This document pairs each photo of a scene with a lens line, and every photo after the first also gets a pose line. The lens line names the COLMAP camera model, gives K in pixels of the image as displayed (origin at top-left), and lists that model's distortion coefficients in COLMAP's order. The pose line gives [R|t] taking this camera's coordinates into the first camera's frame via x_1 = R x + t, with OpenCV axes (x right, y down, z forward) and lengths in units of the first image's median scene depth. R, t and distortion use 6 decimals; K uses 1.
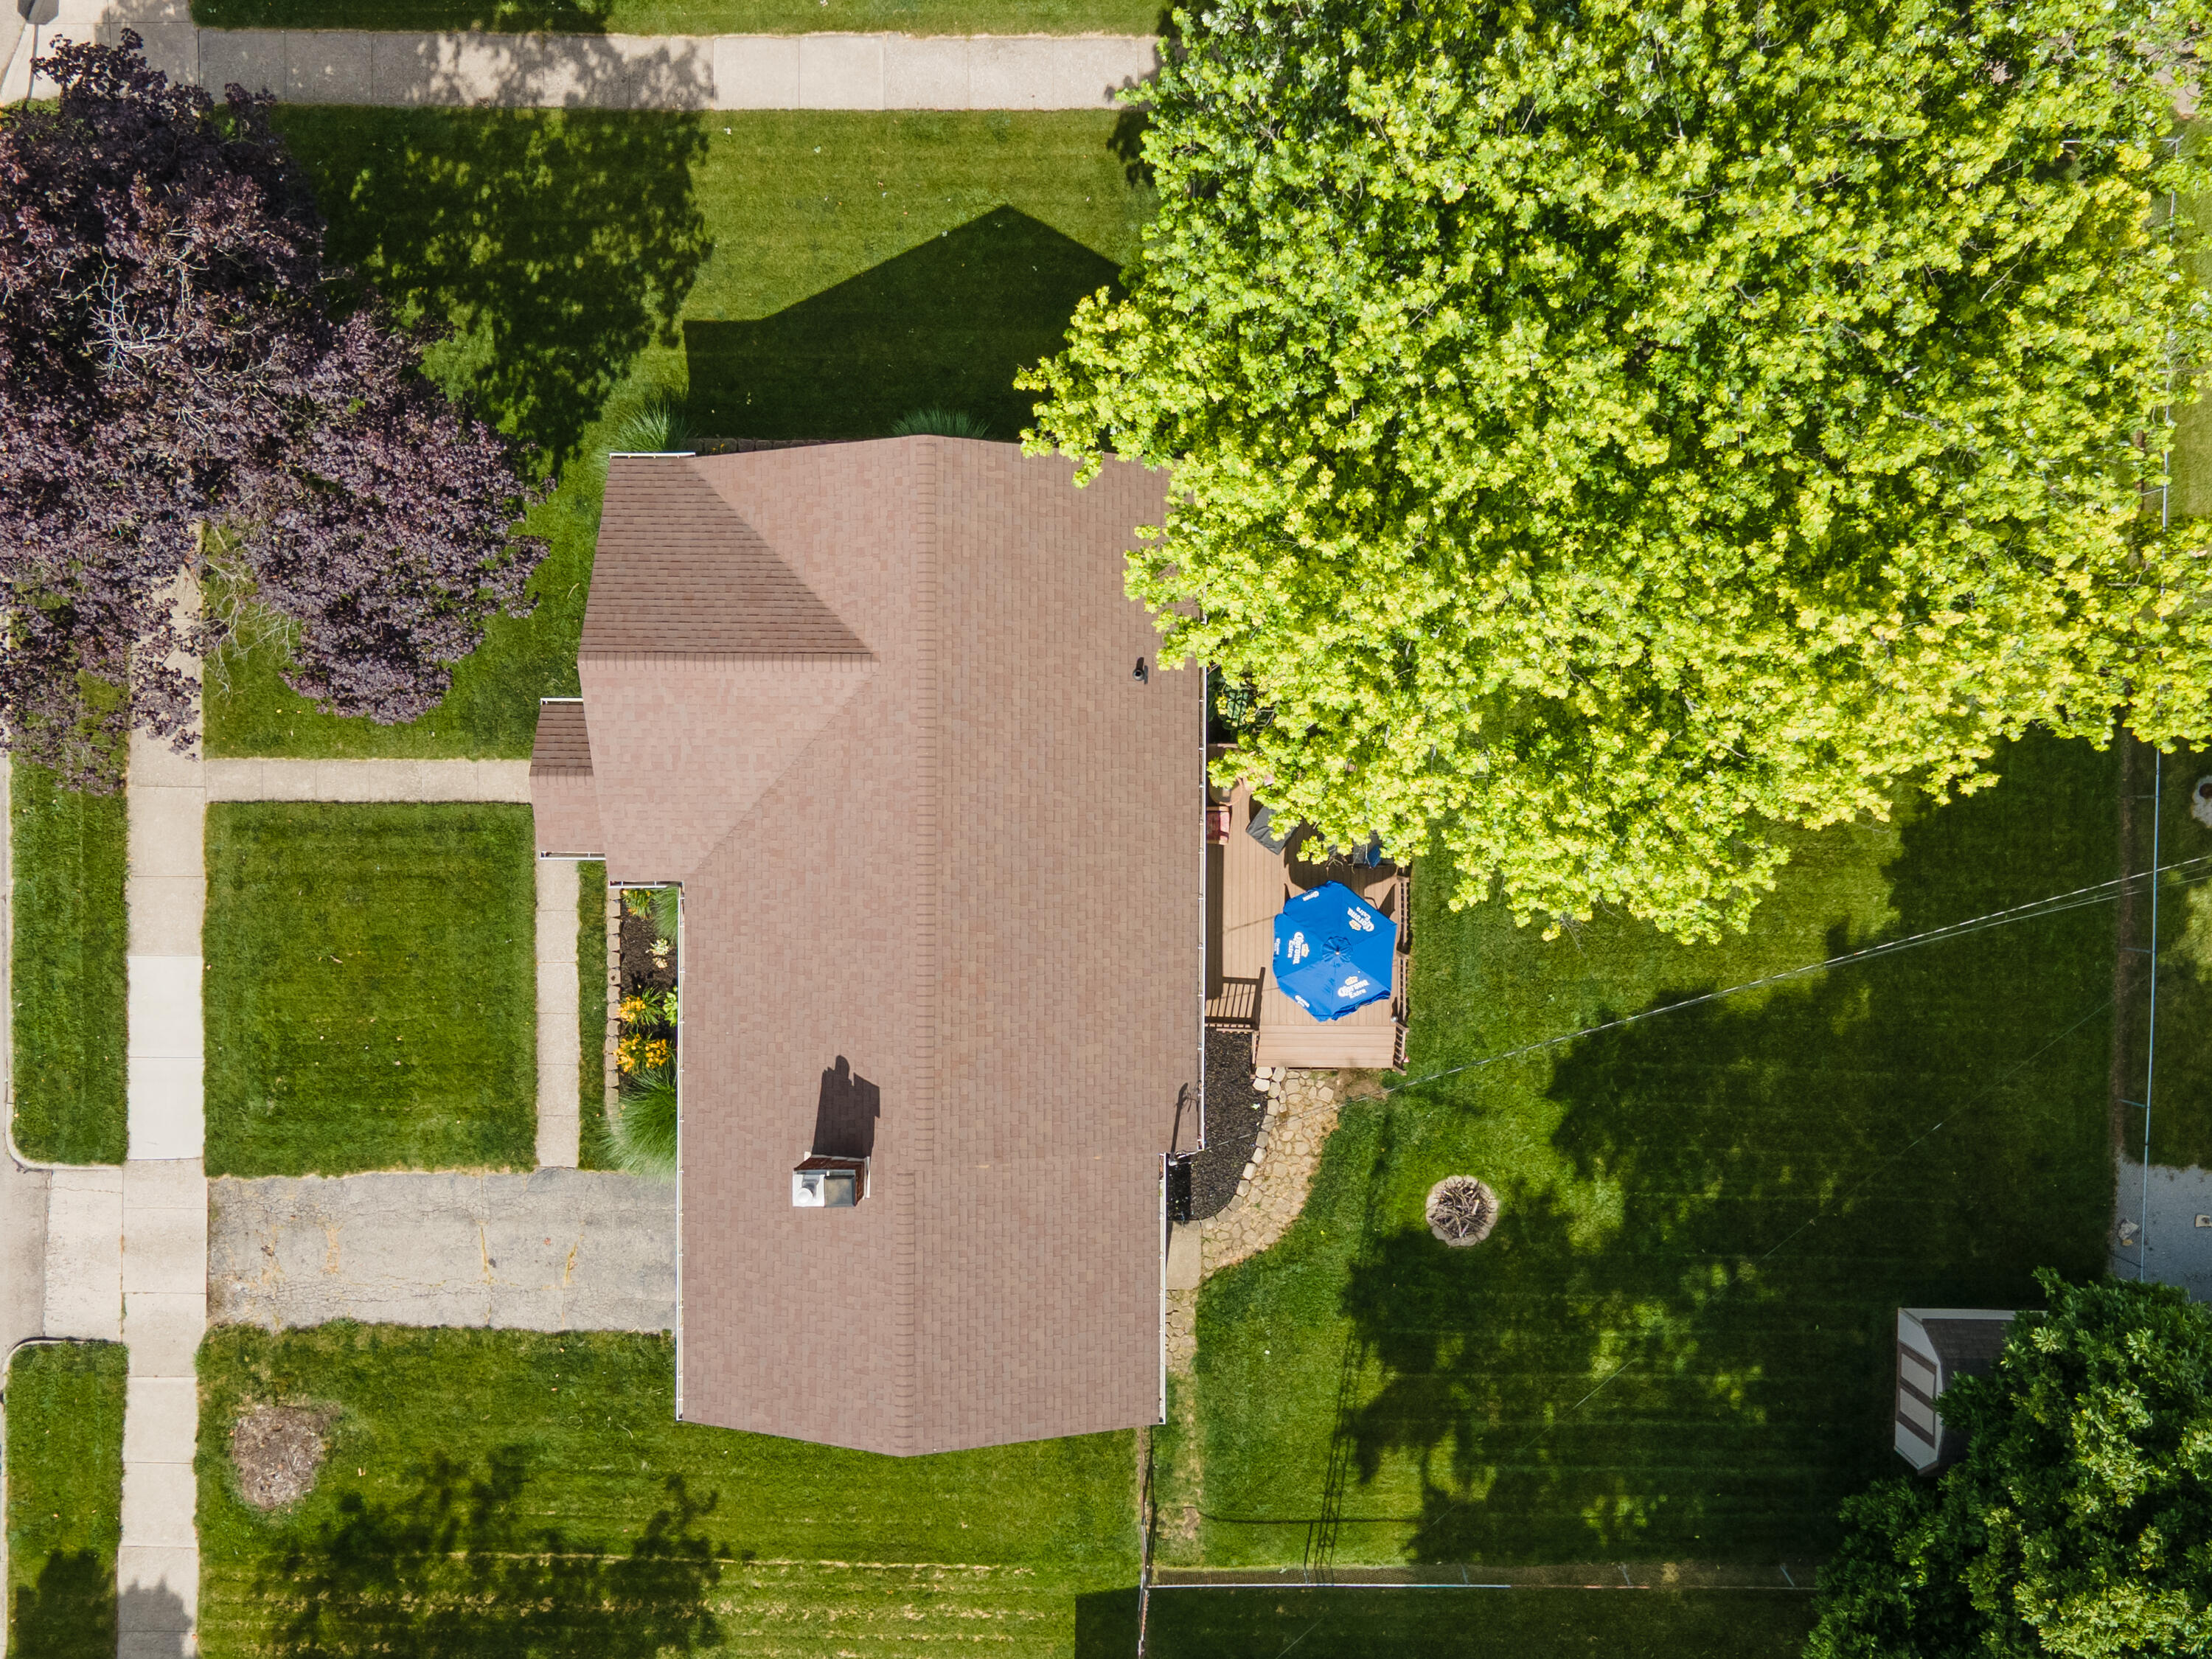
lens RADIAL K [[1629.7, 0, 1115.6], [0, 1629.7, 815.0], [0, 0, 1]] dist [0.010842, 0.047331]
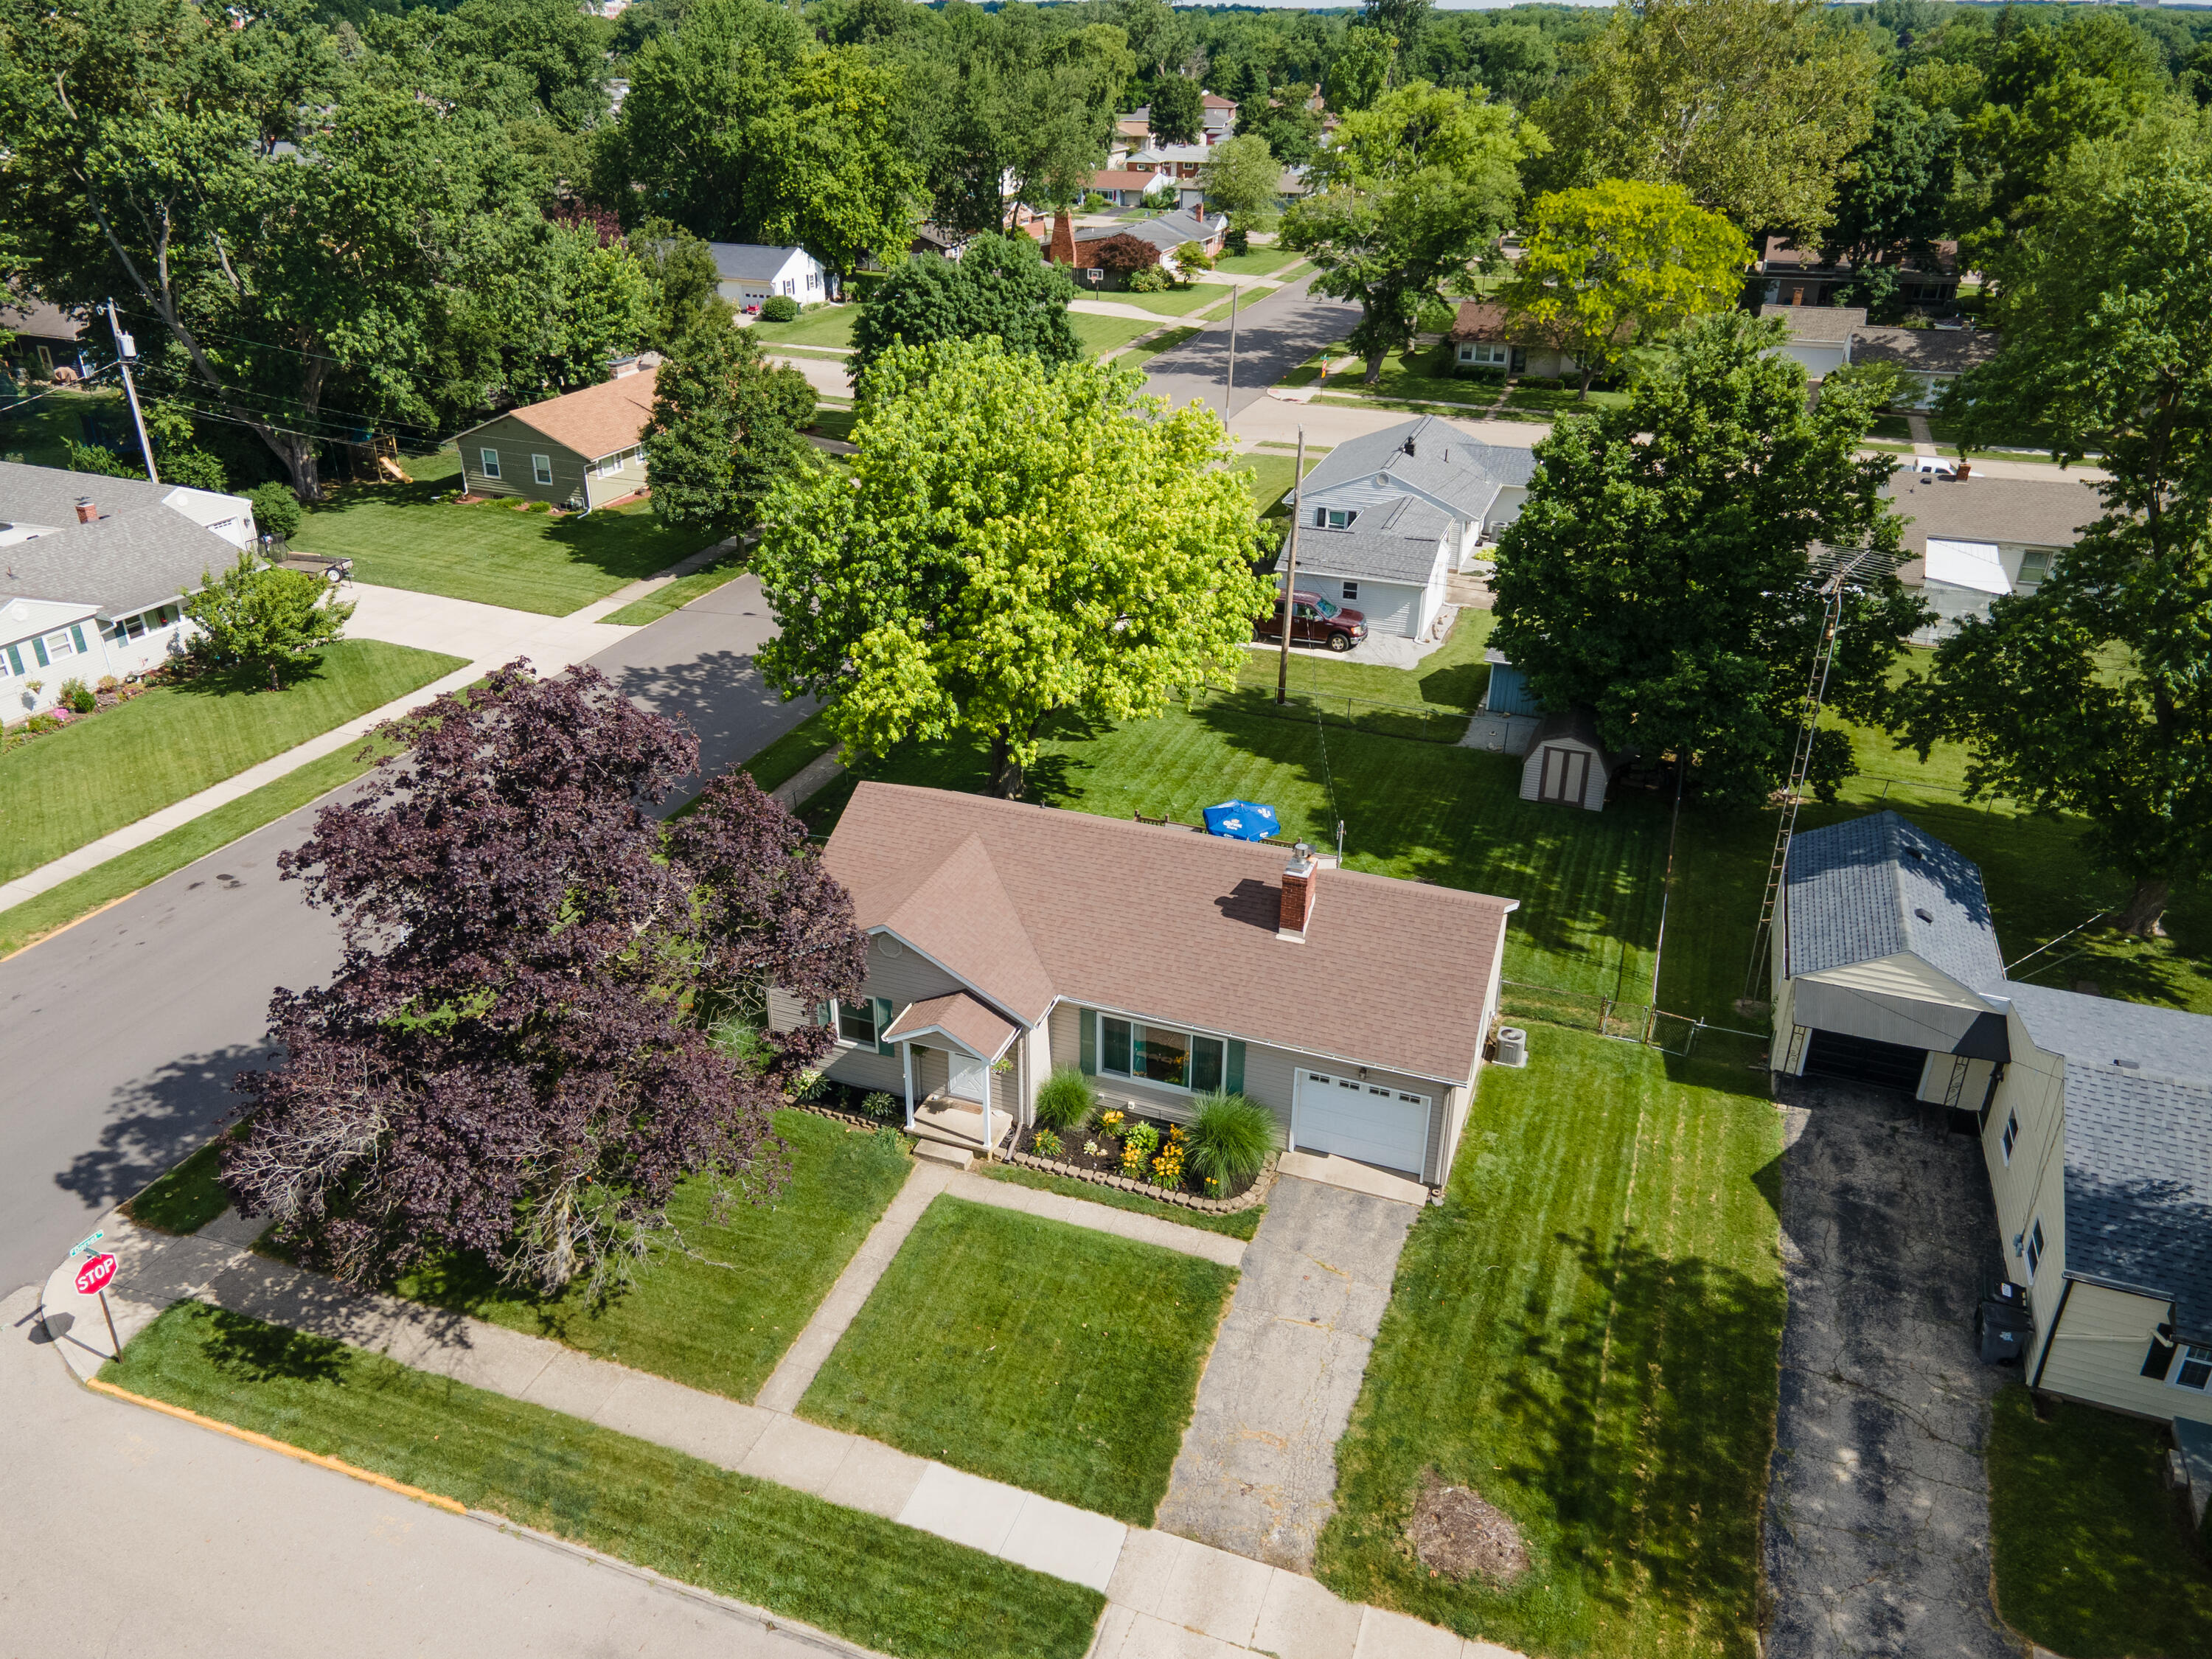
lens RADIAL K [[1629.7, 0, 1115.6], [0, 1629.7, 815.0], [0, 0, 1]] dist [0.010842, 0.047331]
pose [[0.336855, -0.397473, 0.853548, -1.196862], [0.941487, 0.153161, -0.300238, 0.420001], [-0.011394, 0.904741, 0.425809, 0.255699]]
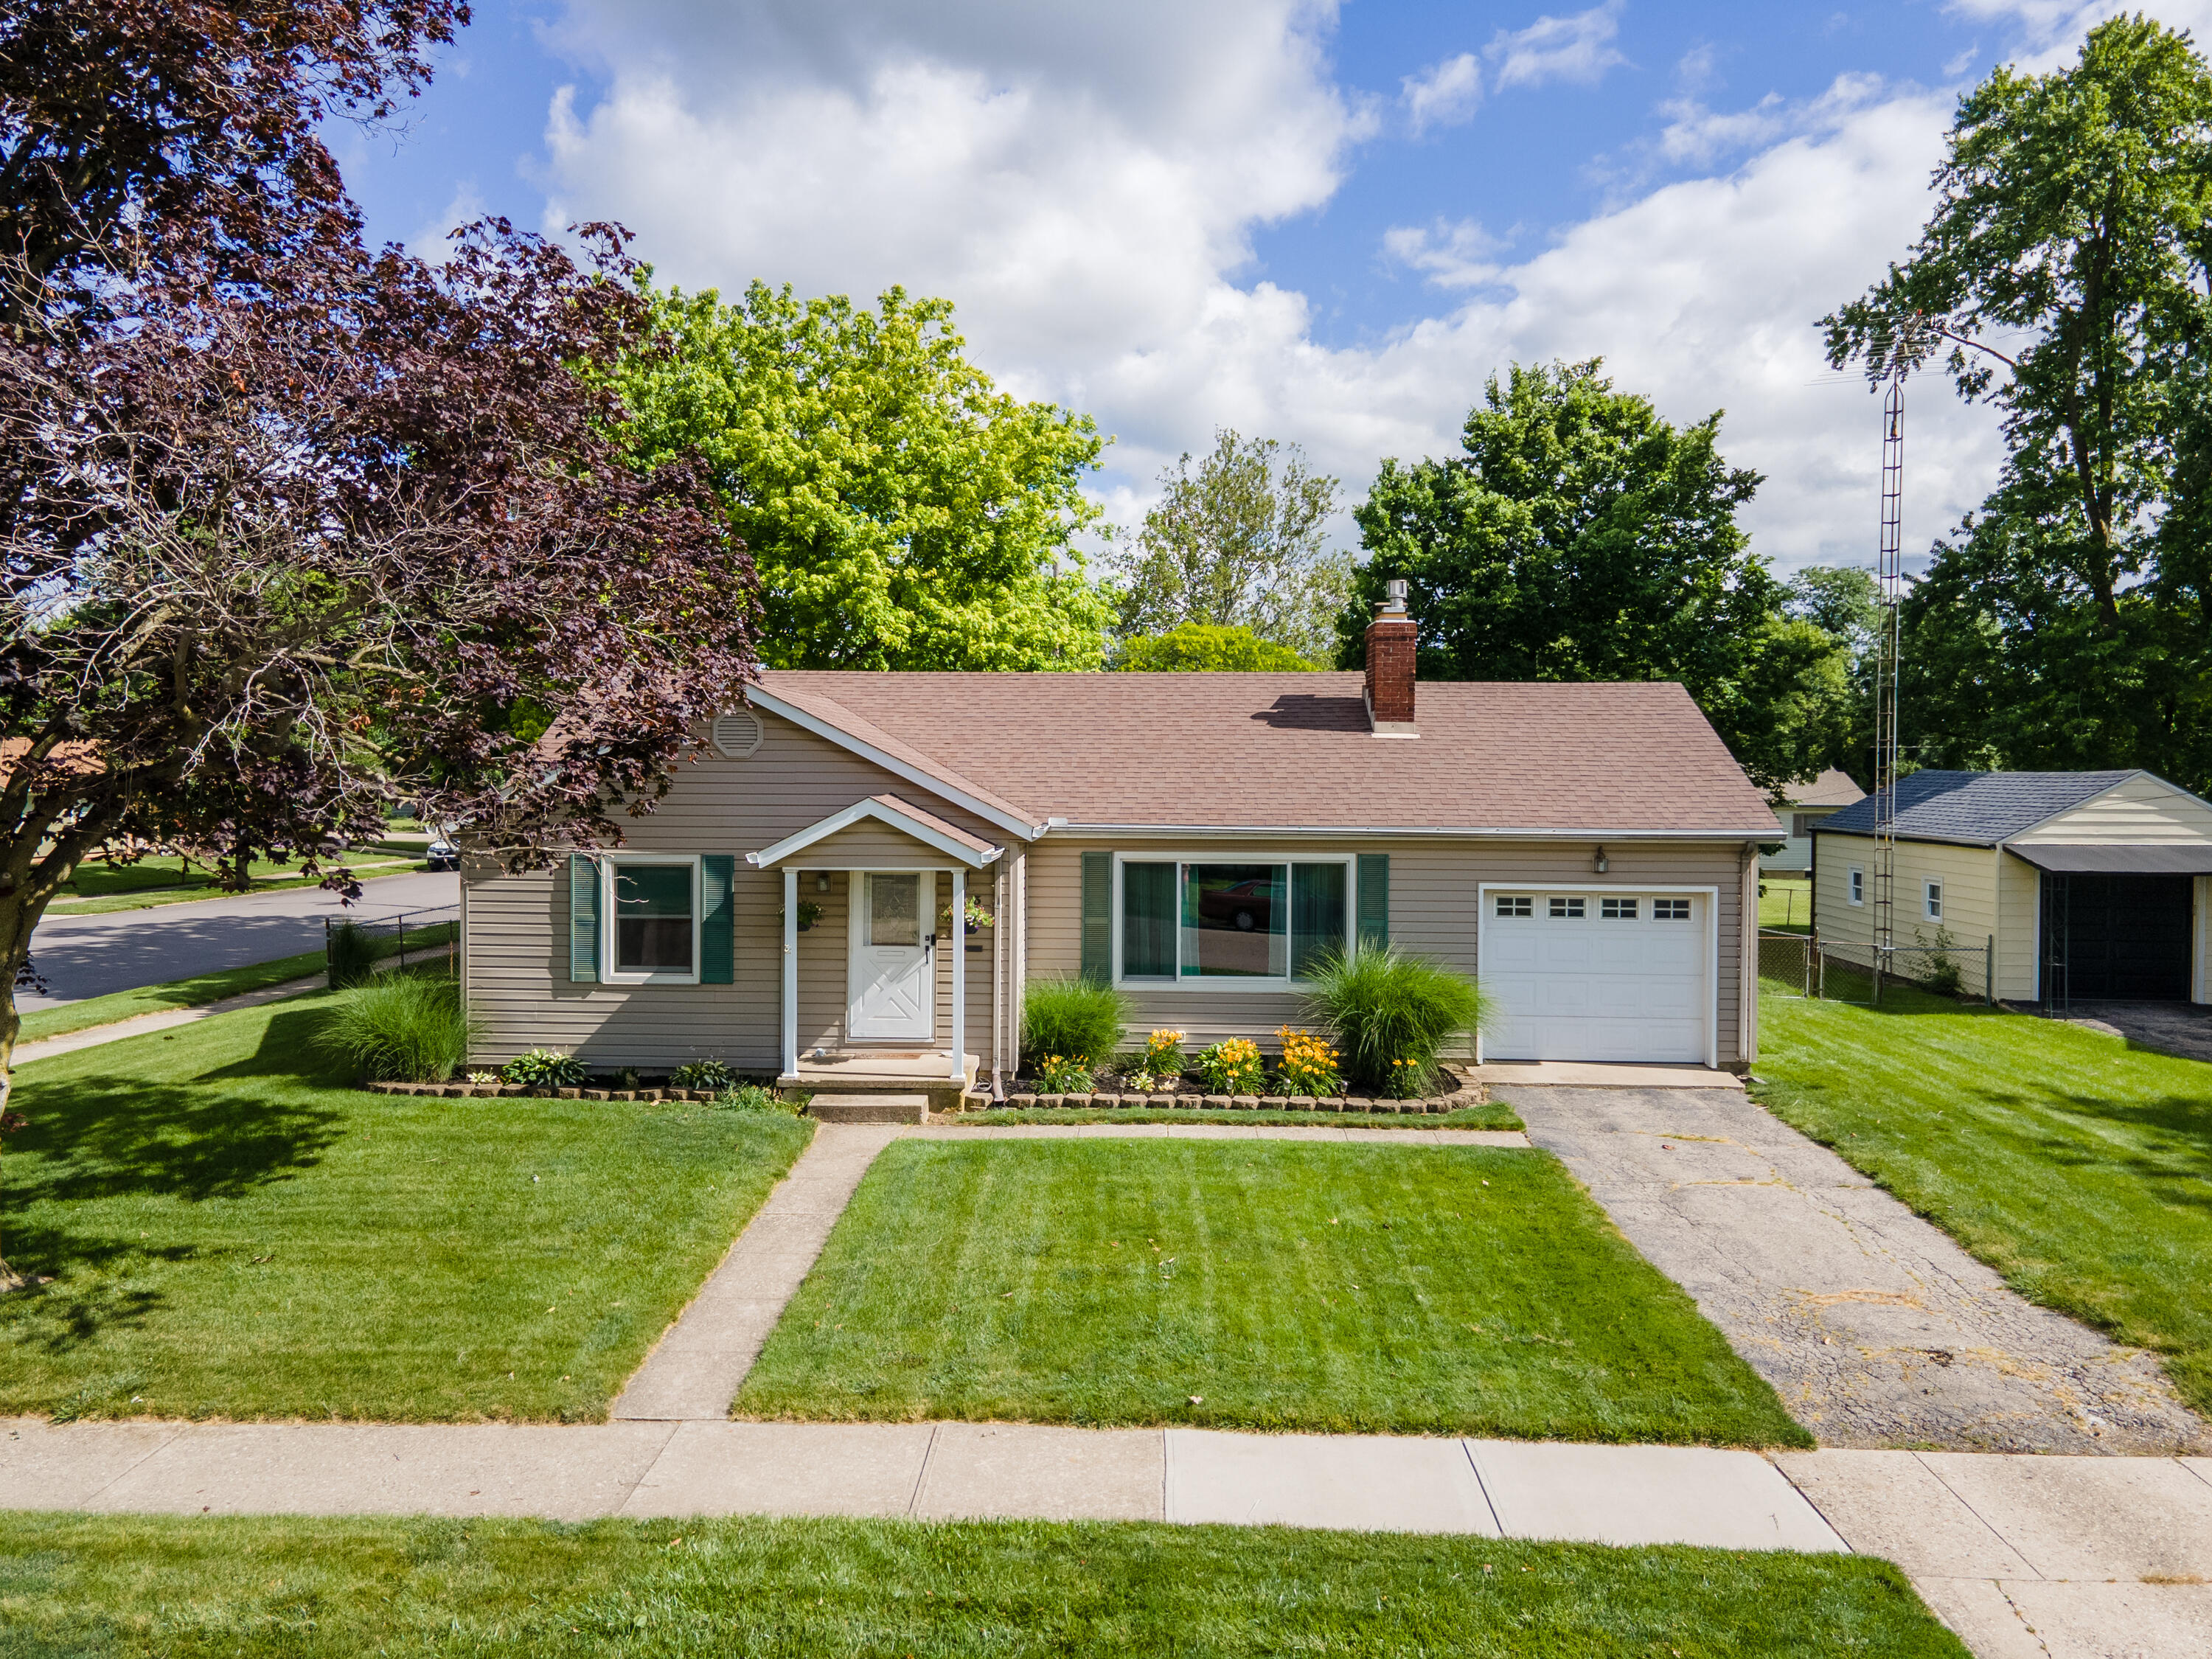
lens RADIAL K [[1629.7, 0, 1115.6], [0, 1629.7, 815.0], [0, 0, 1]] dist [0.010842, 0.047331]
pose [[0.021727, -0.011148, 0.999702, -0.907258], [0.999763, 0.001303, -0.021714, 0.081799], [-0.001061, 0.999937, 0.011174, 0.879361]]
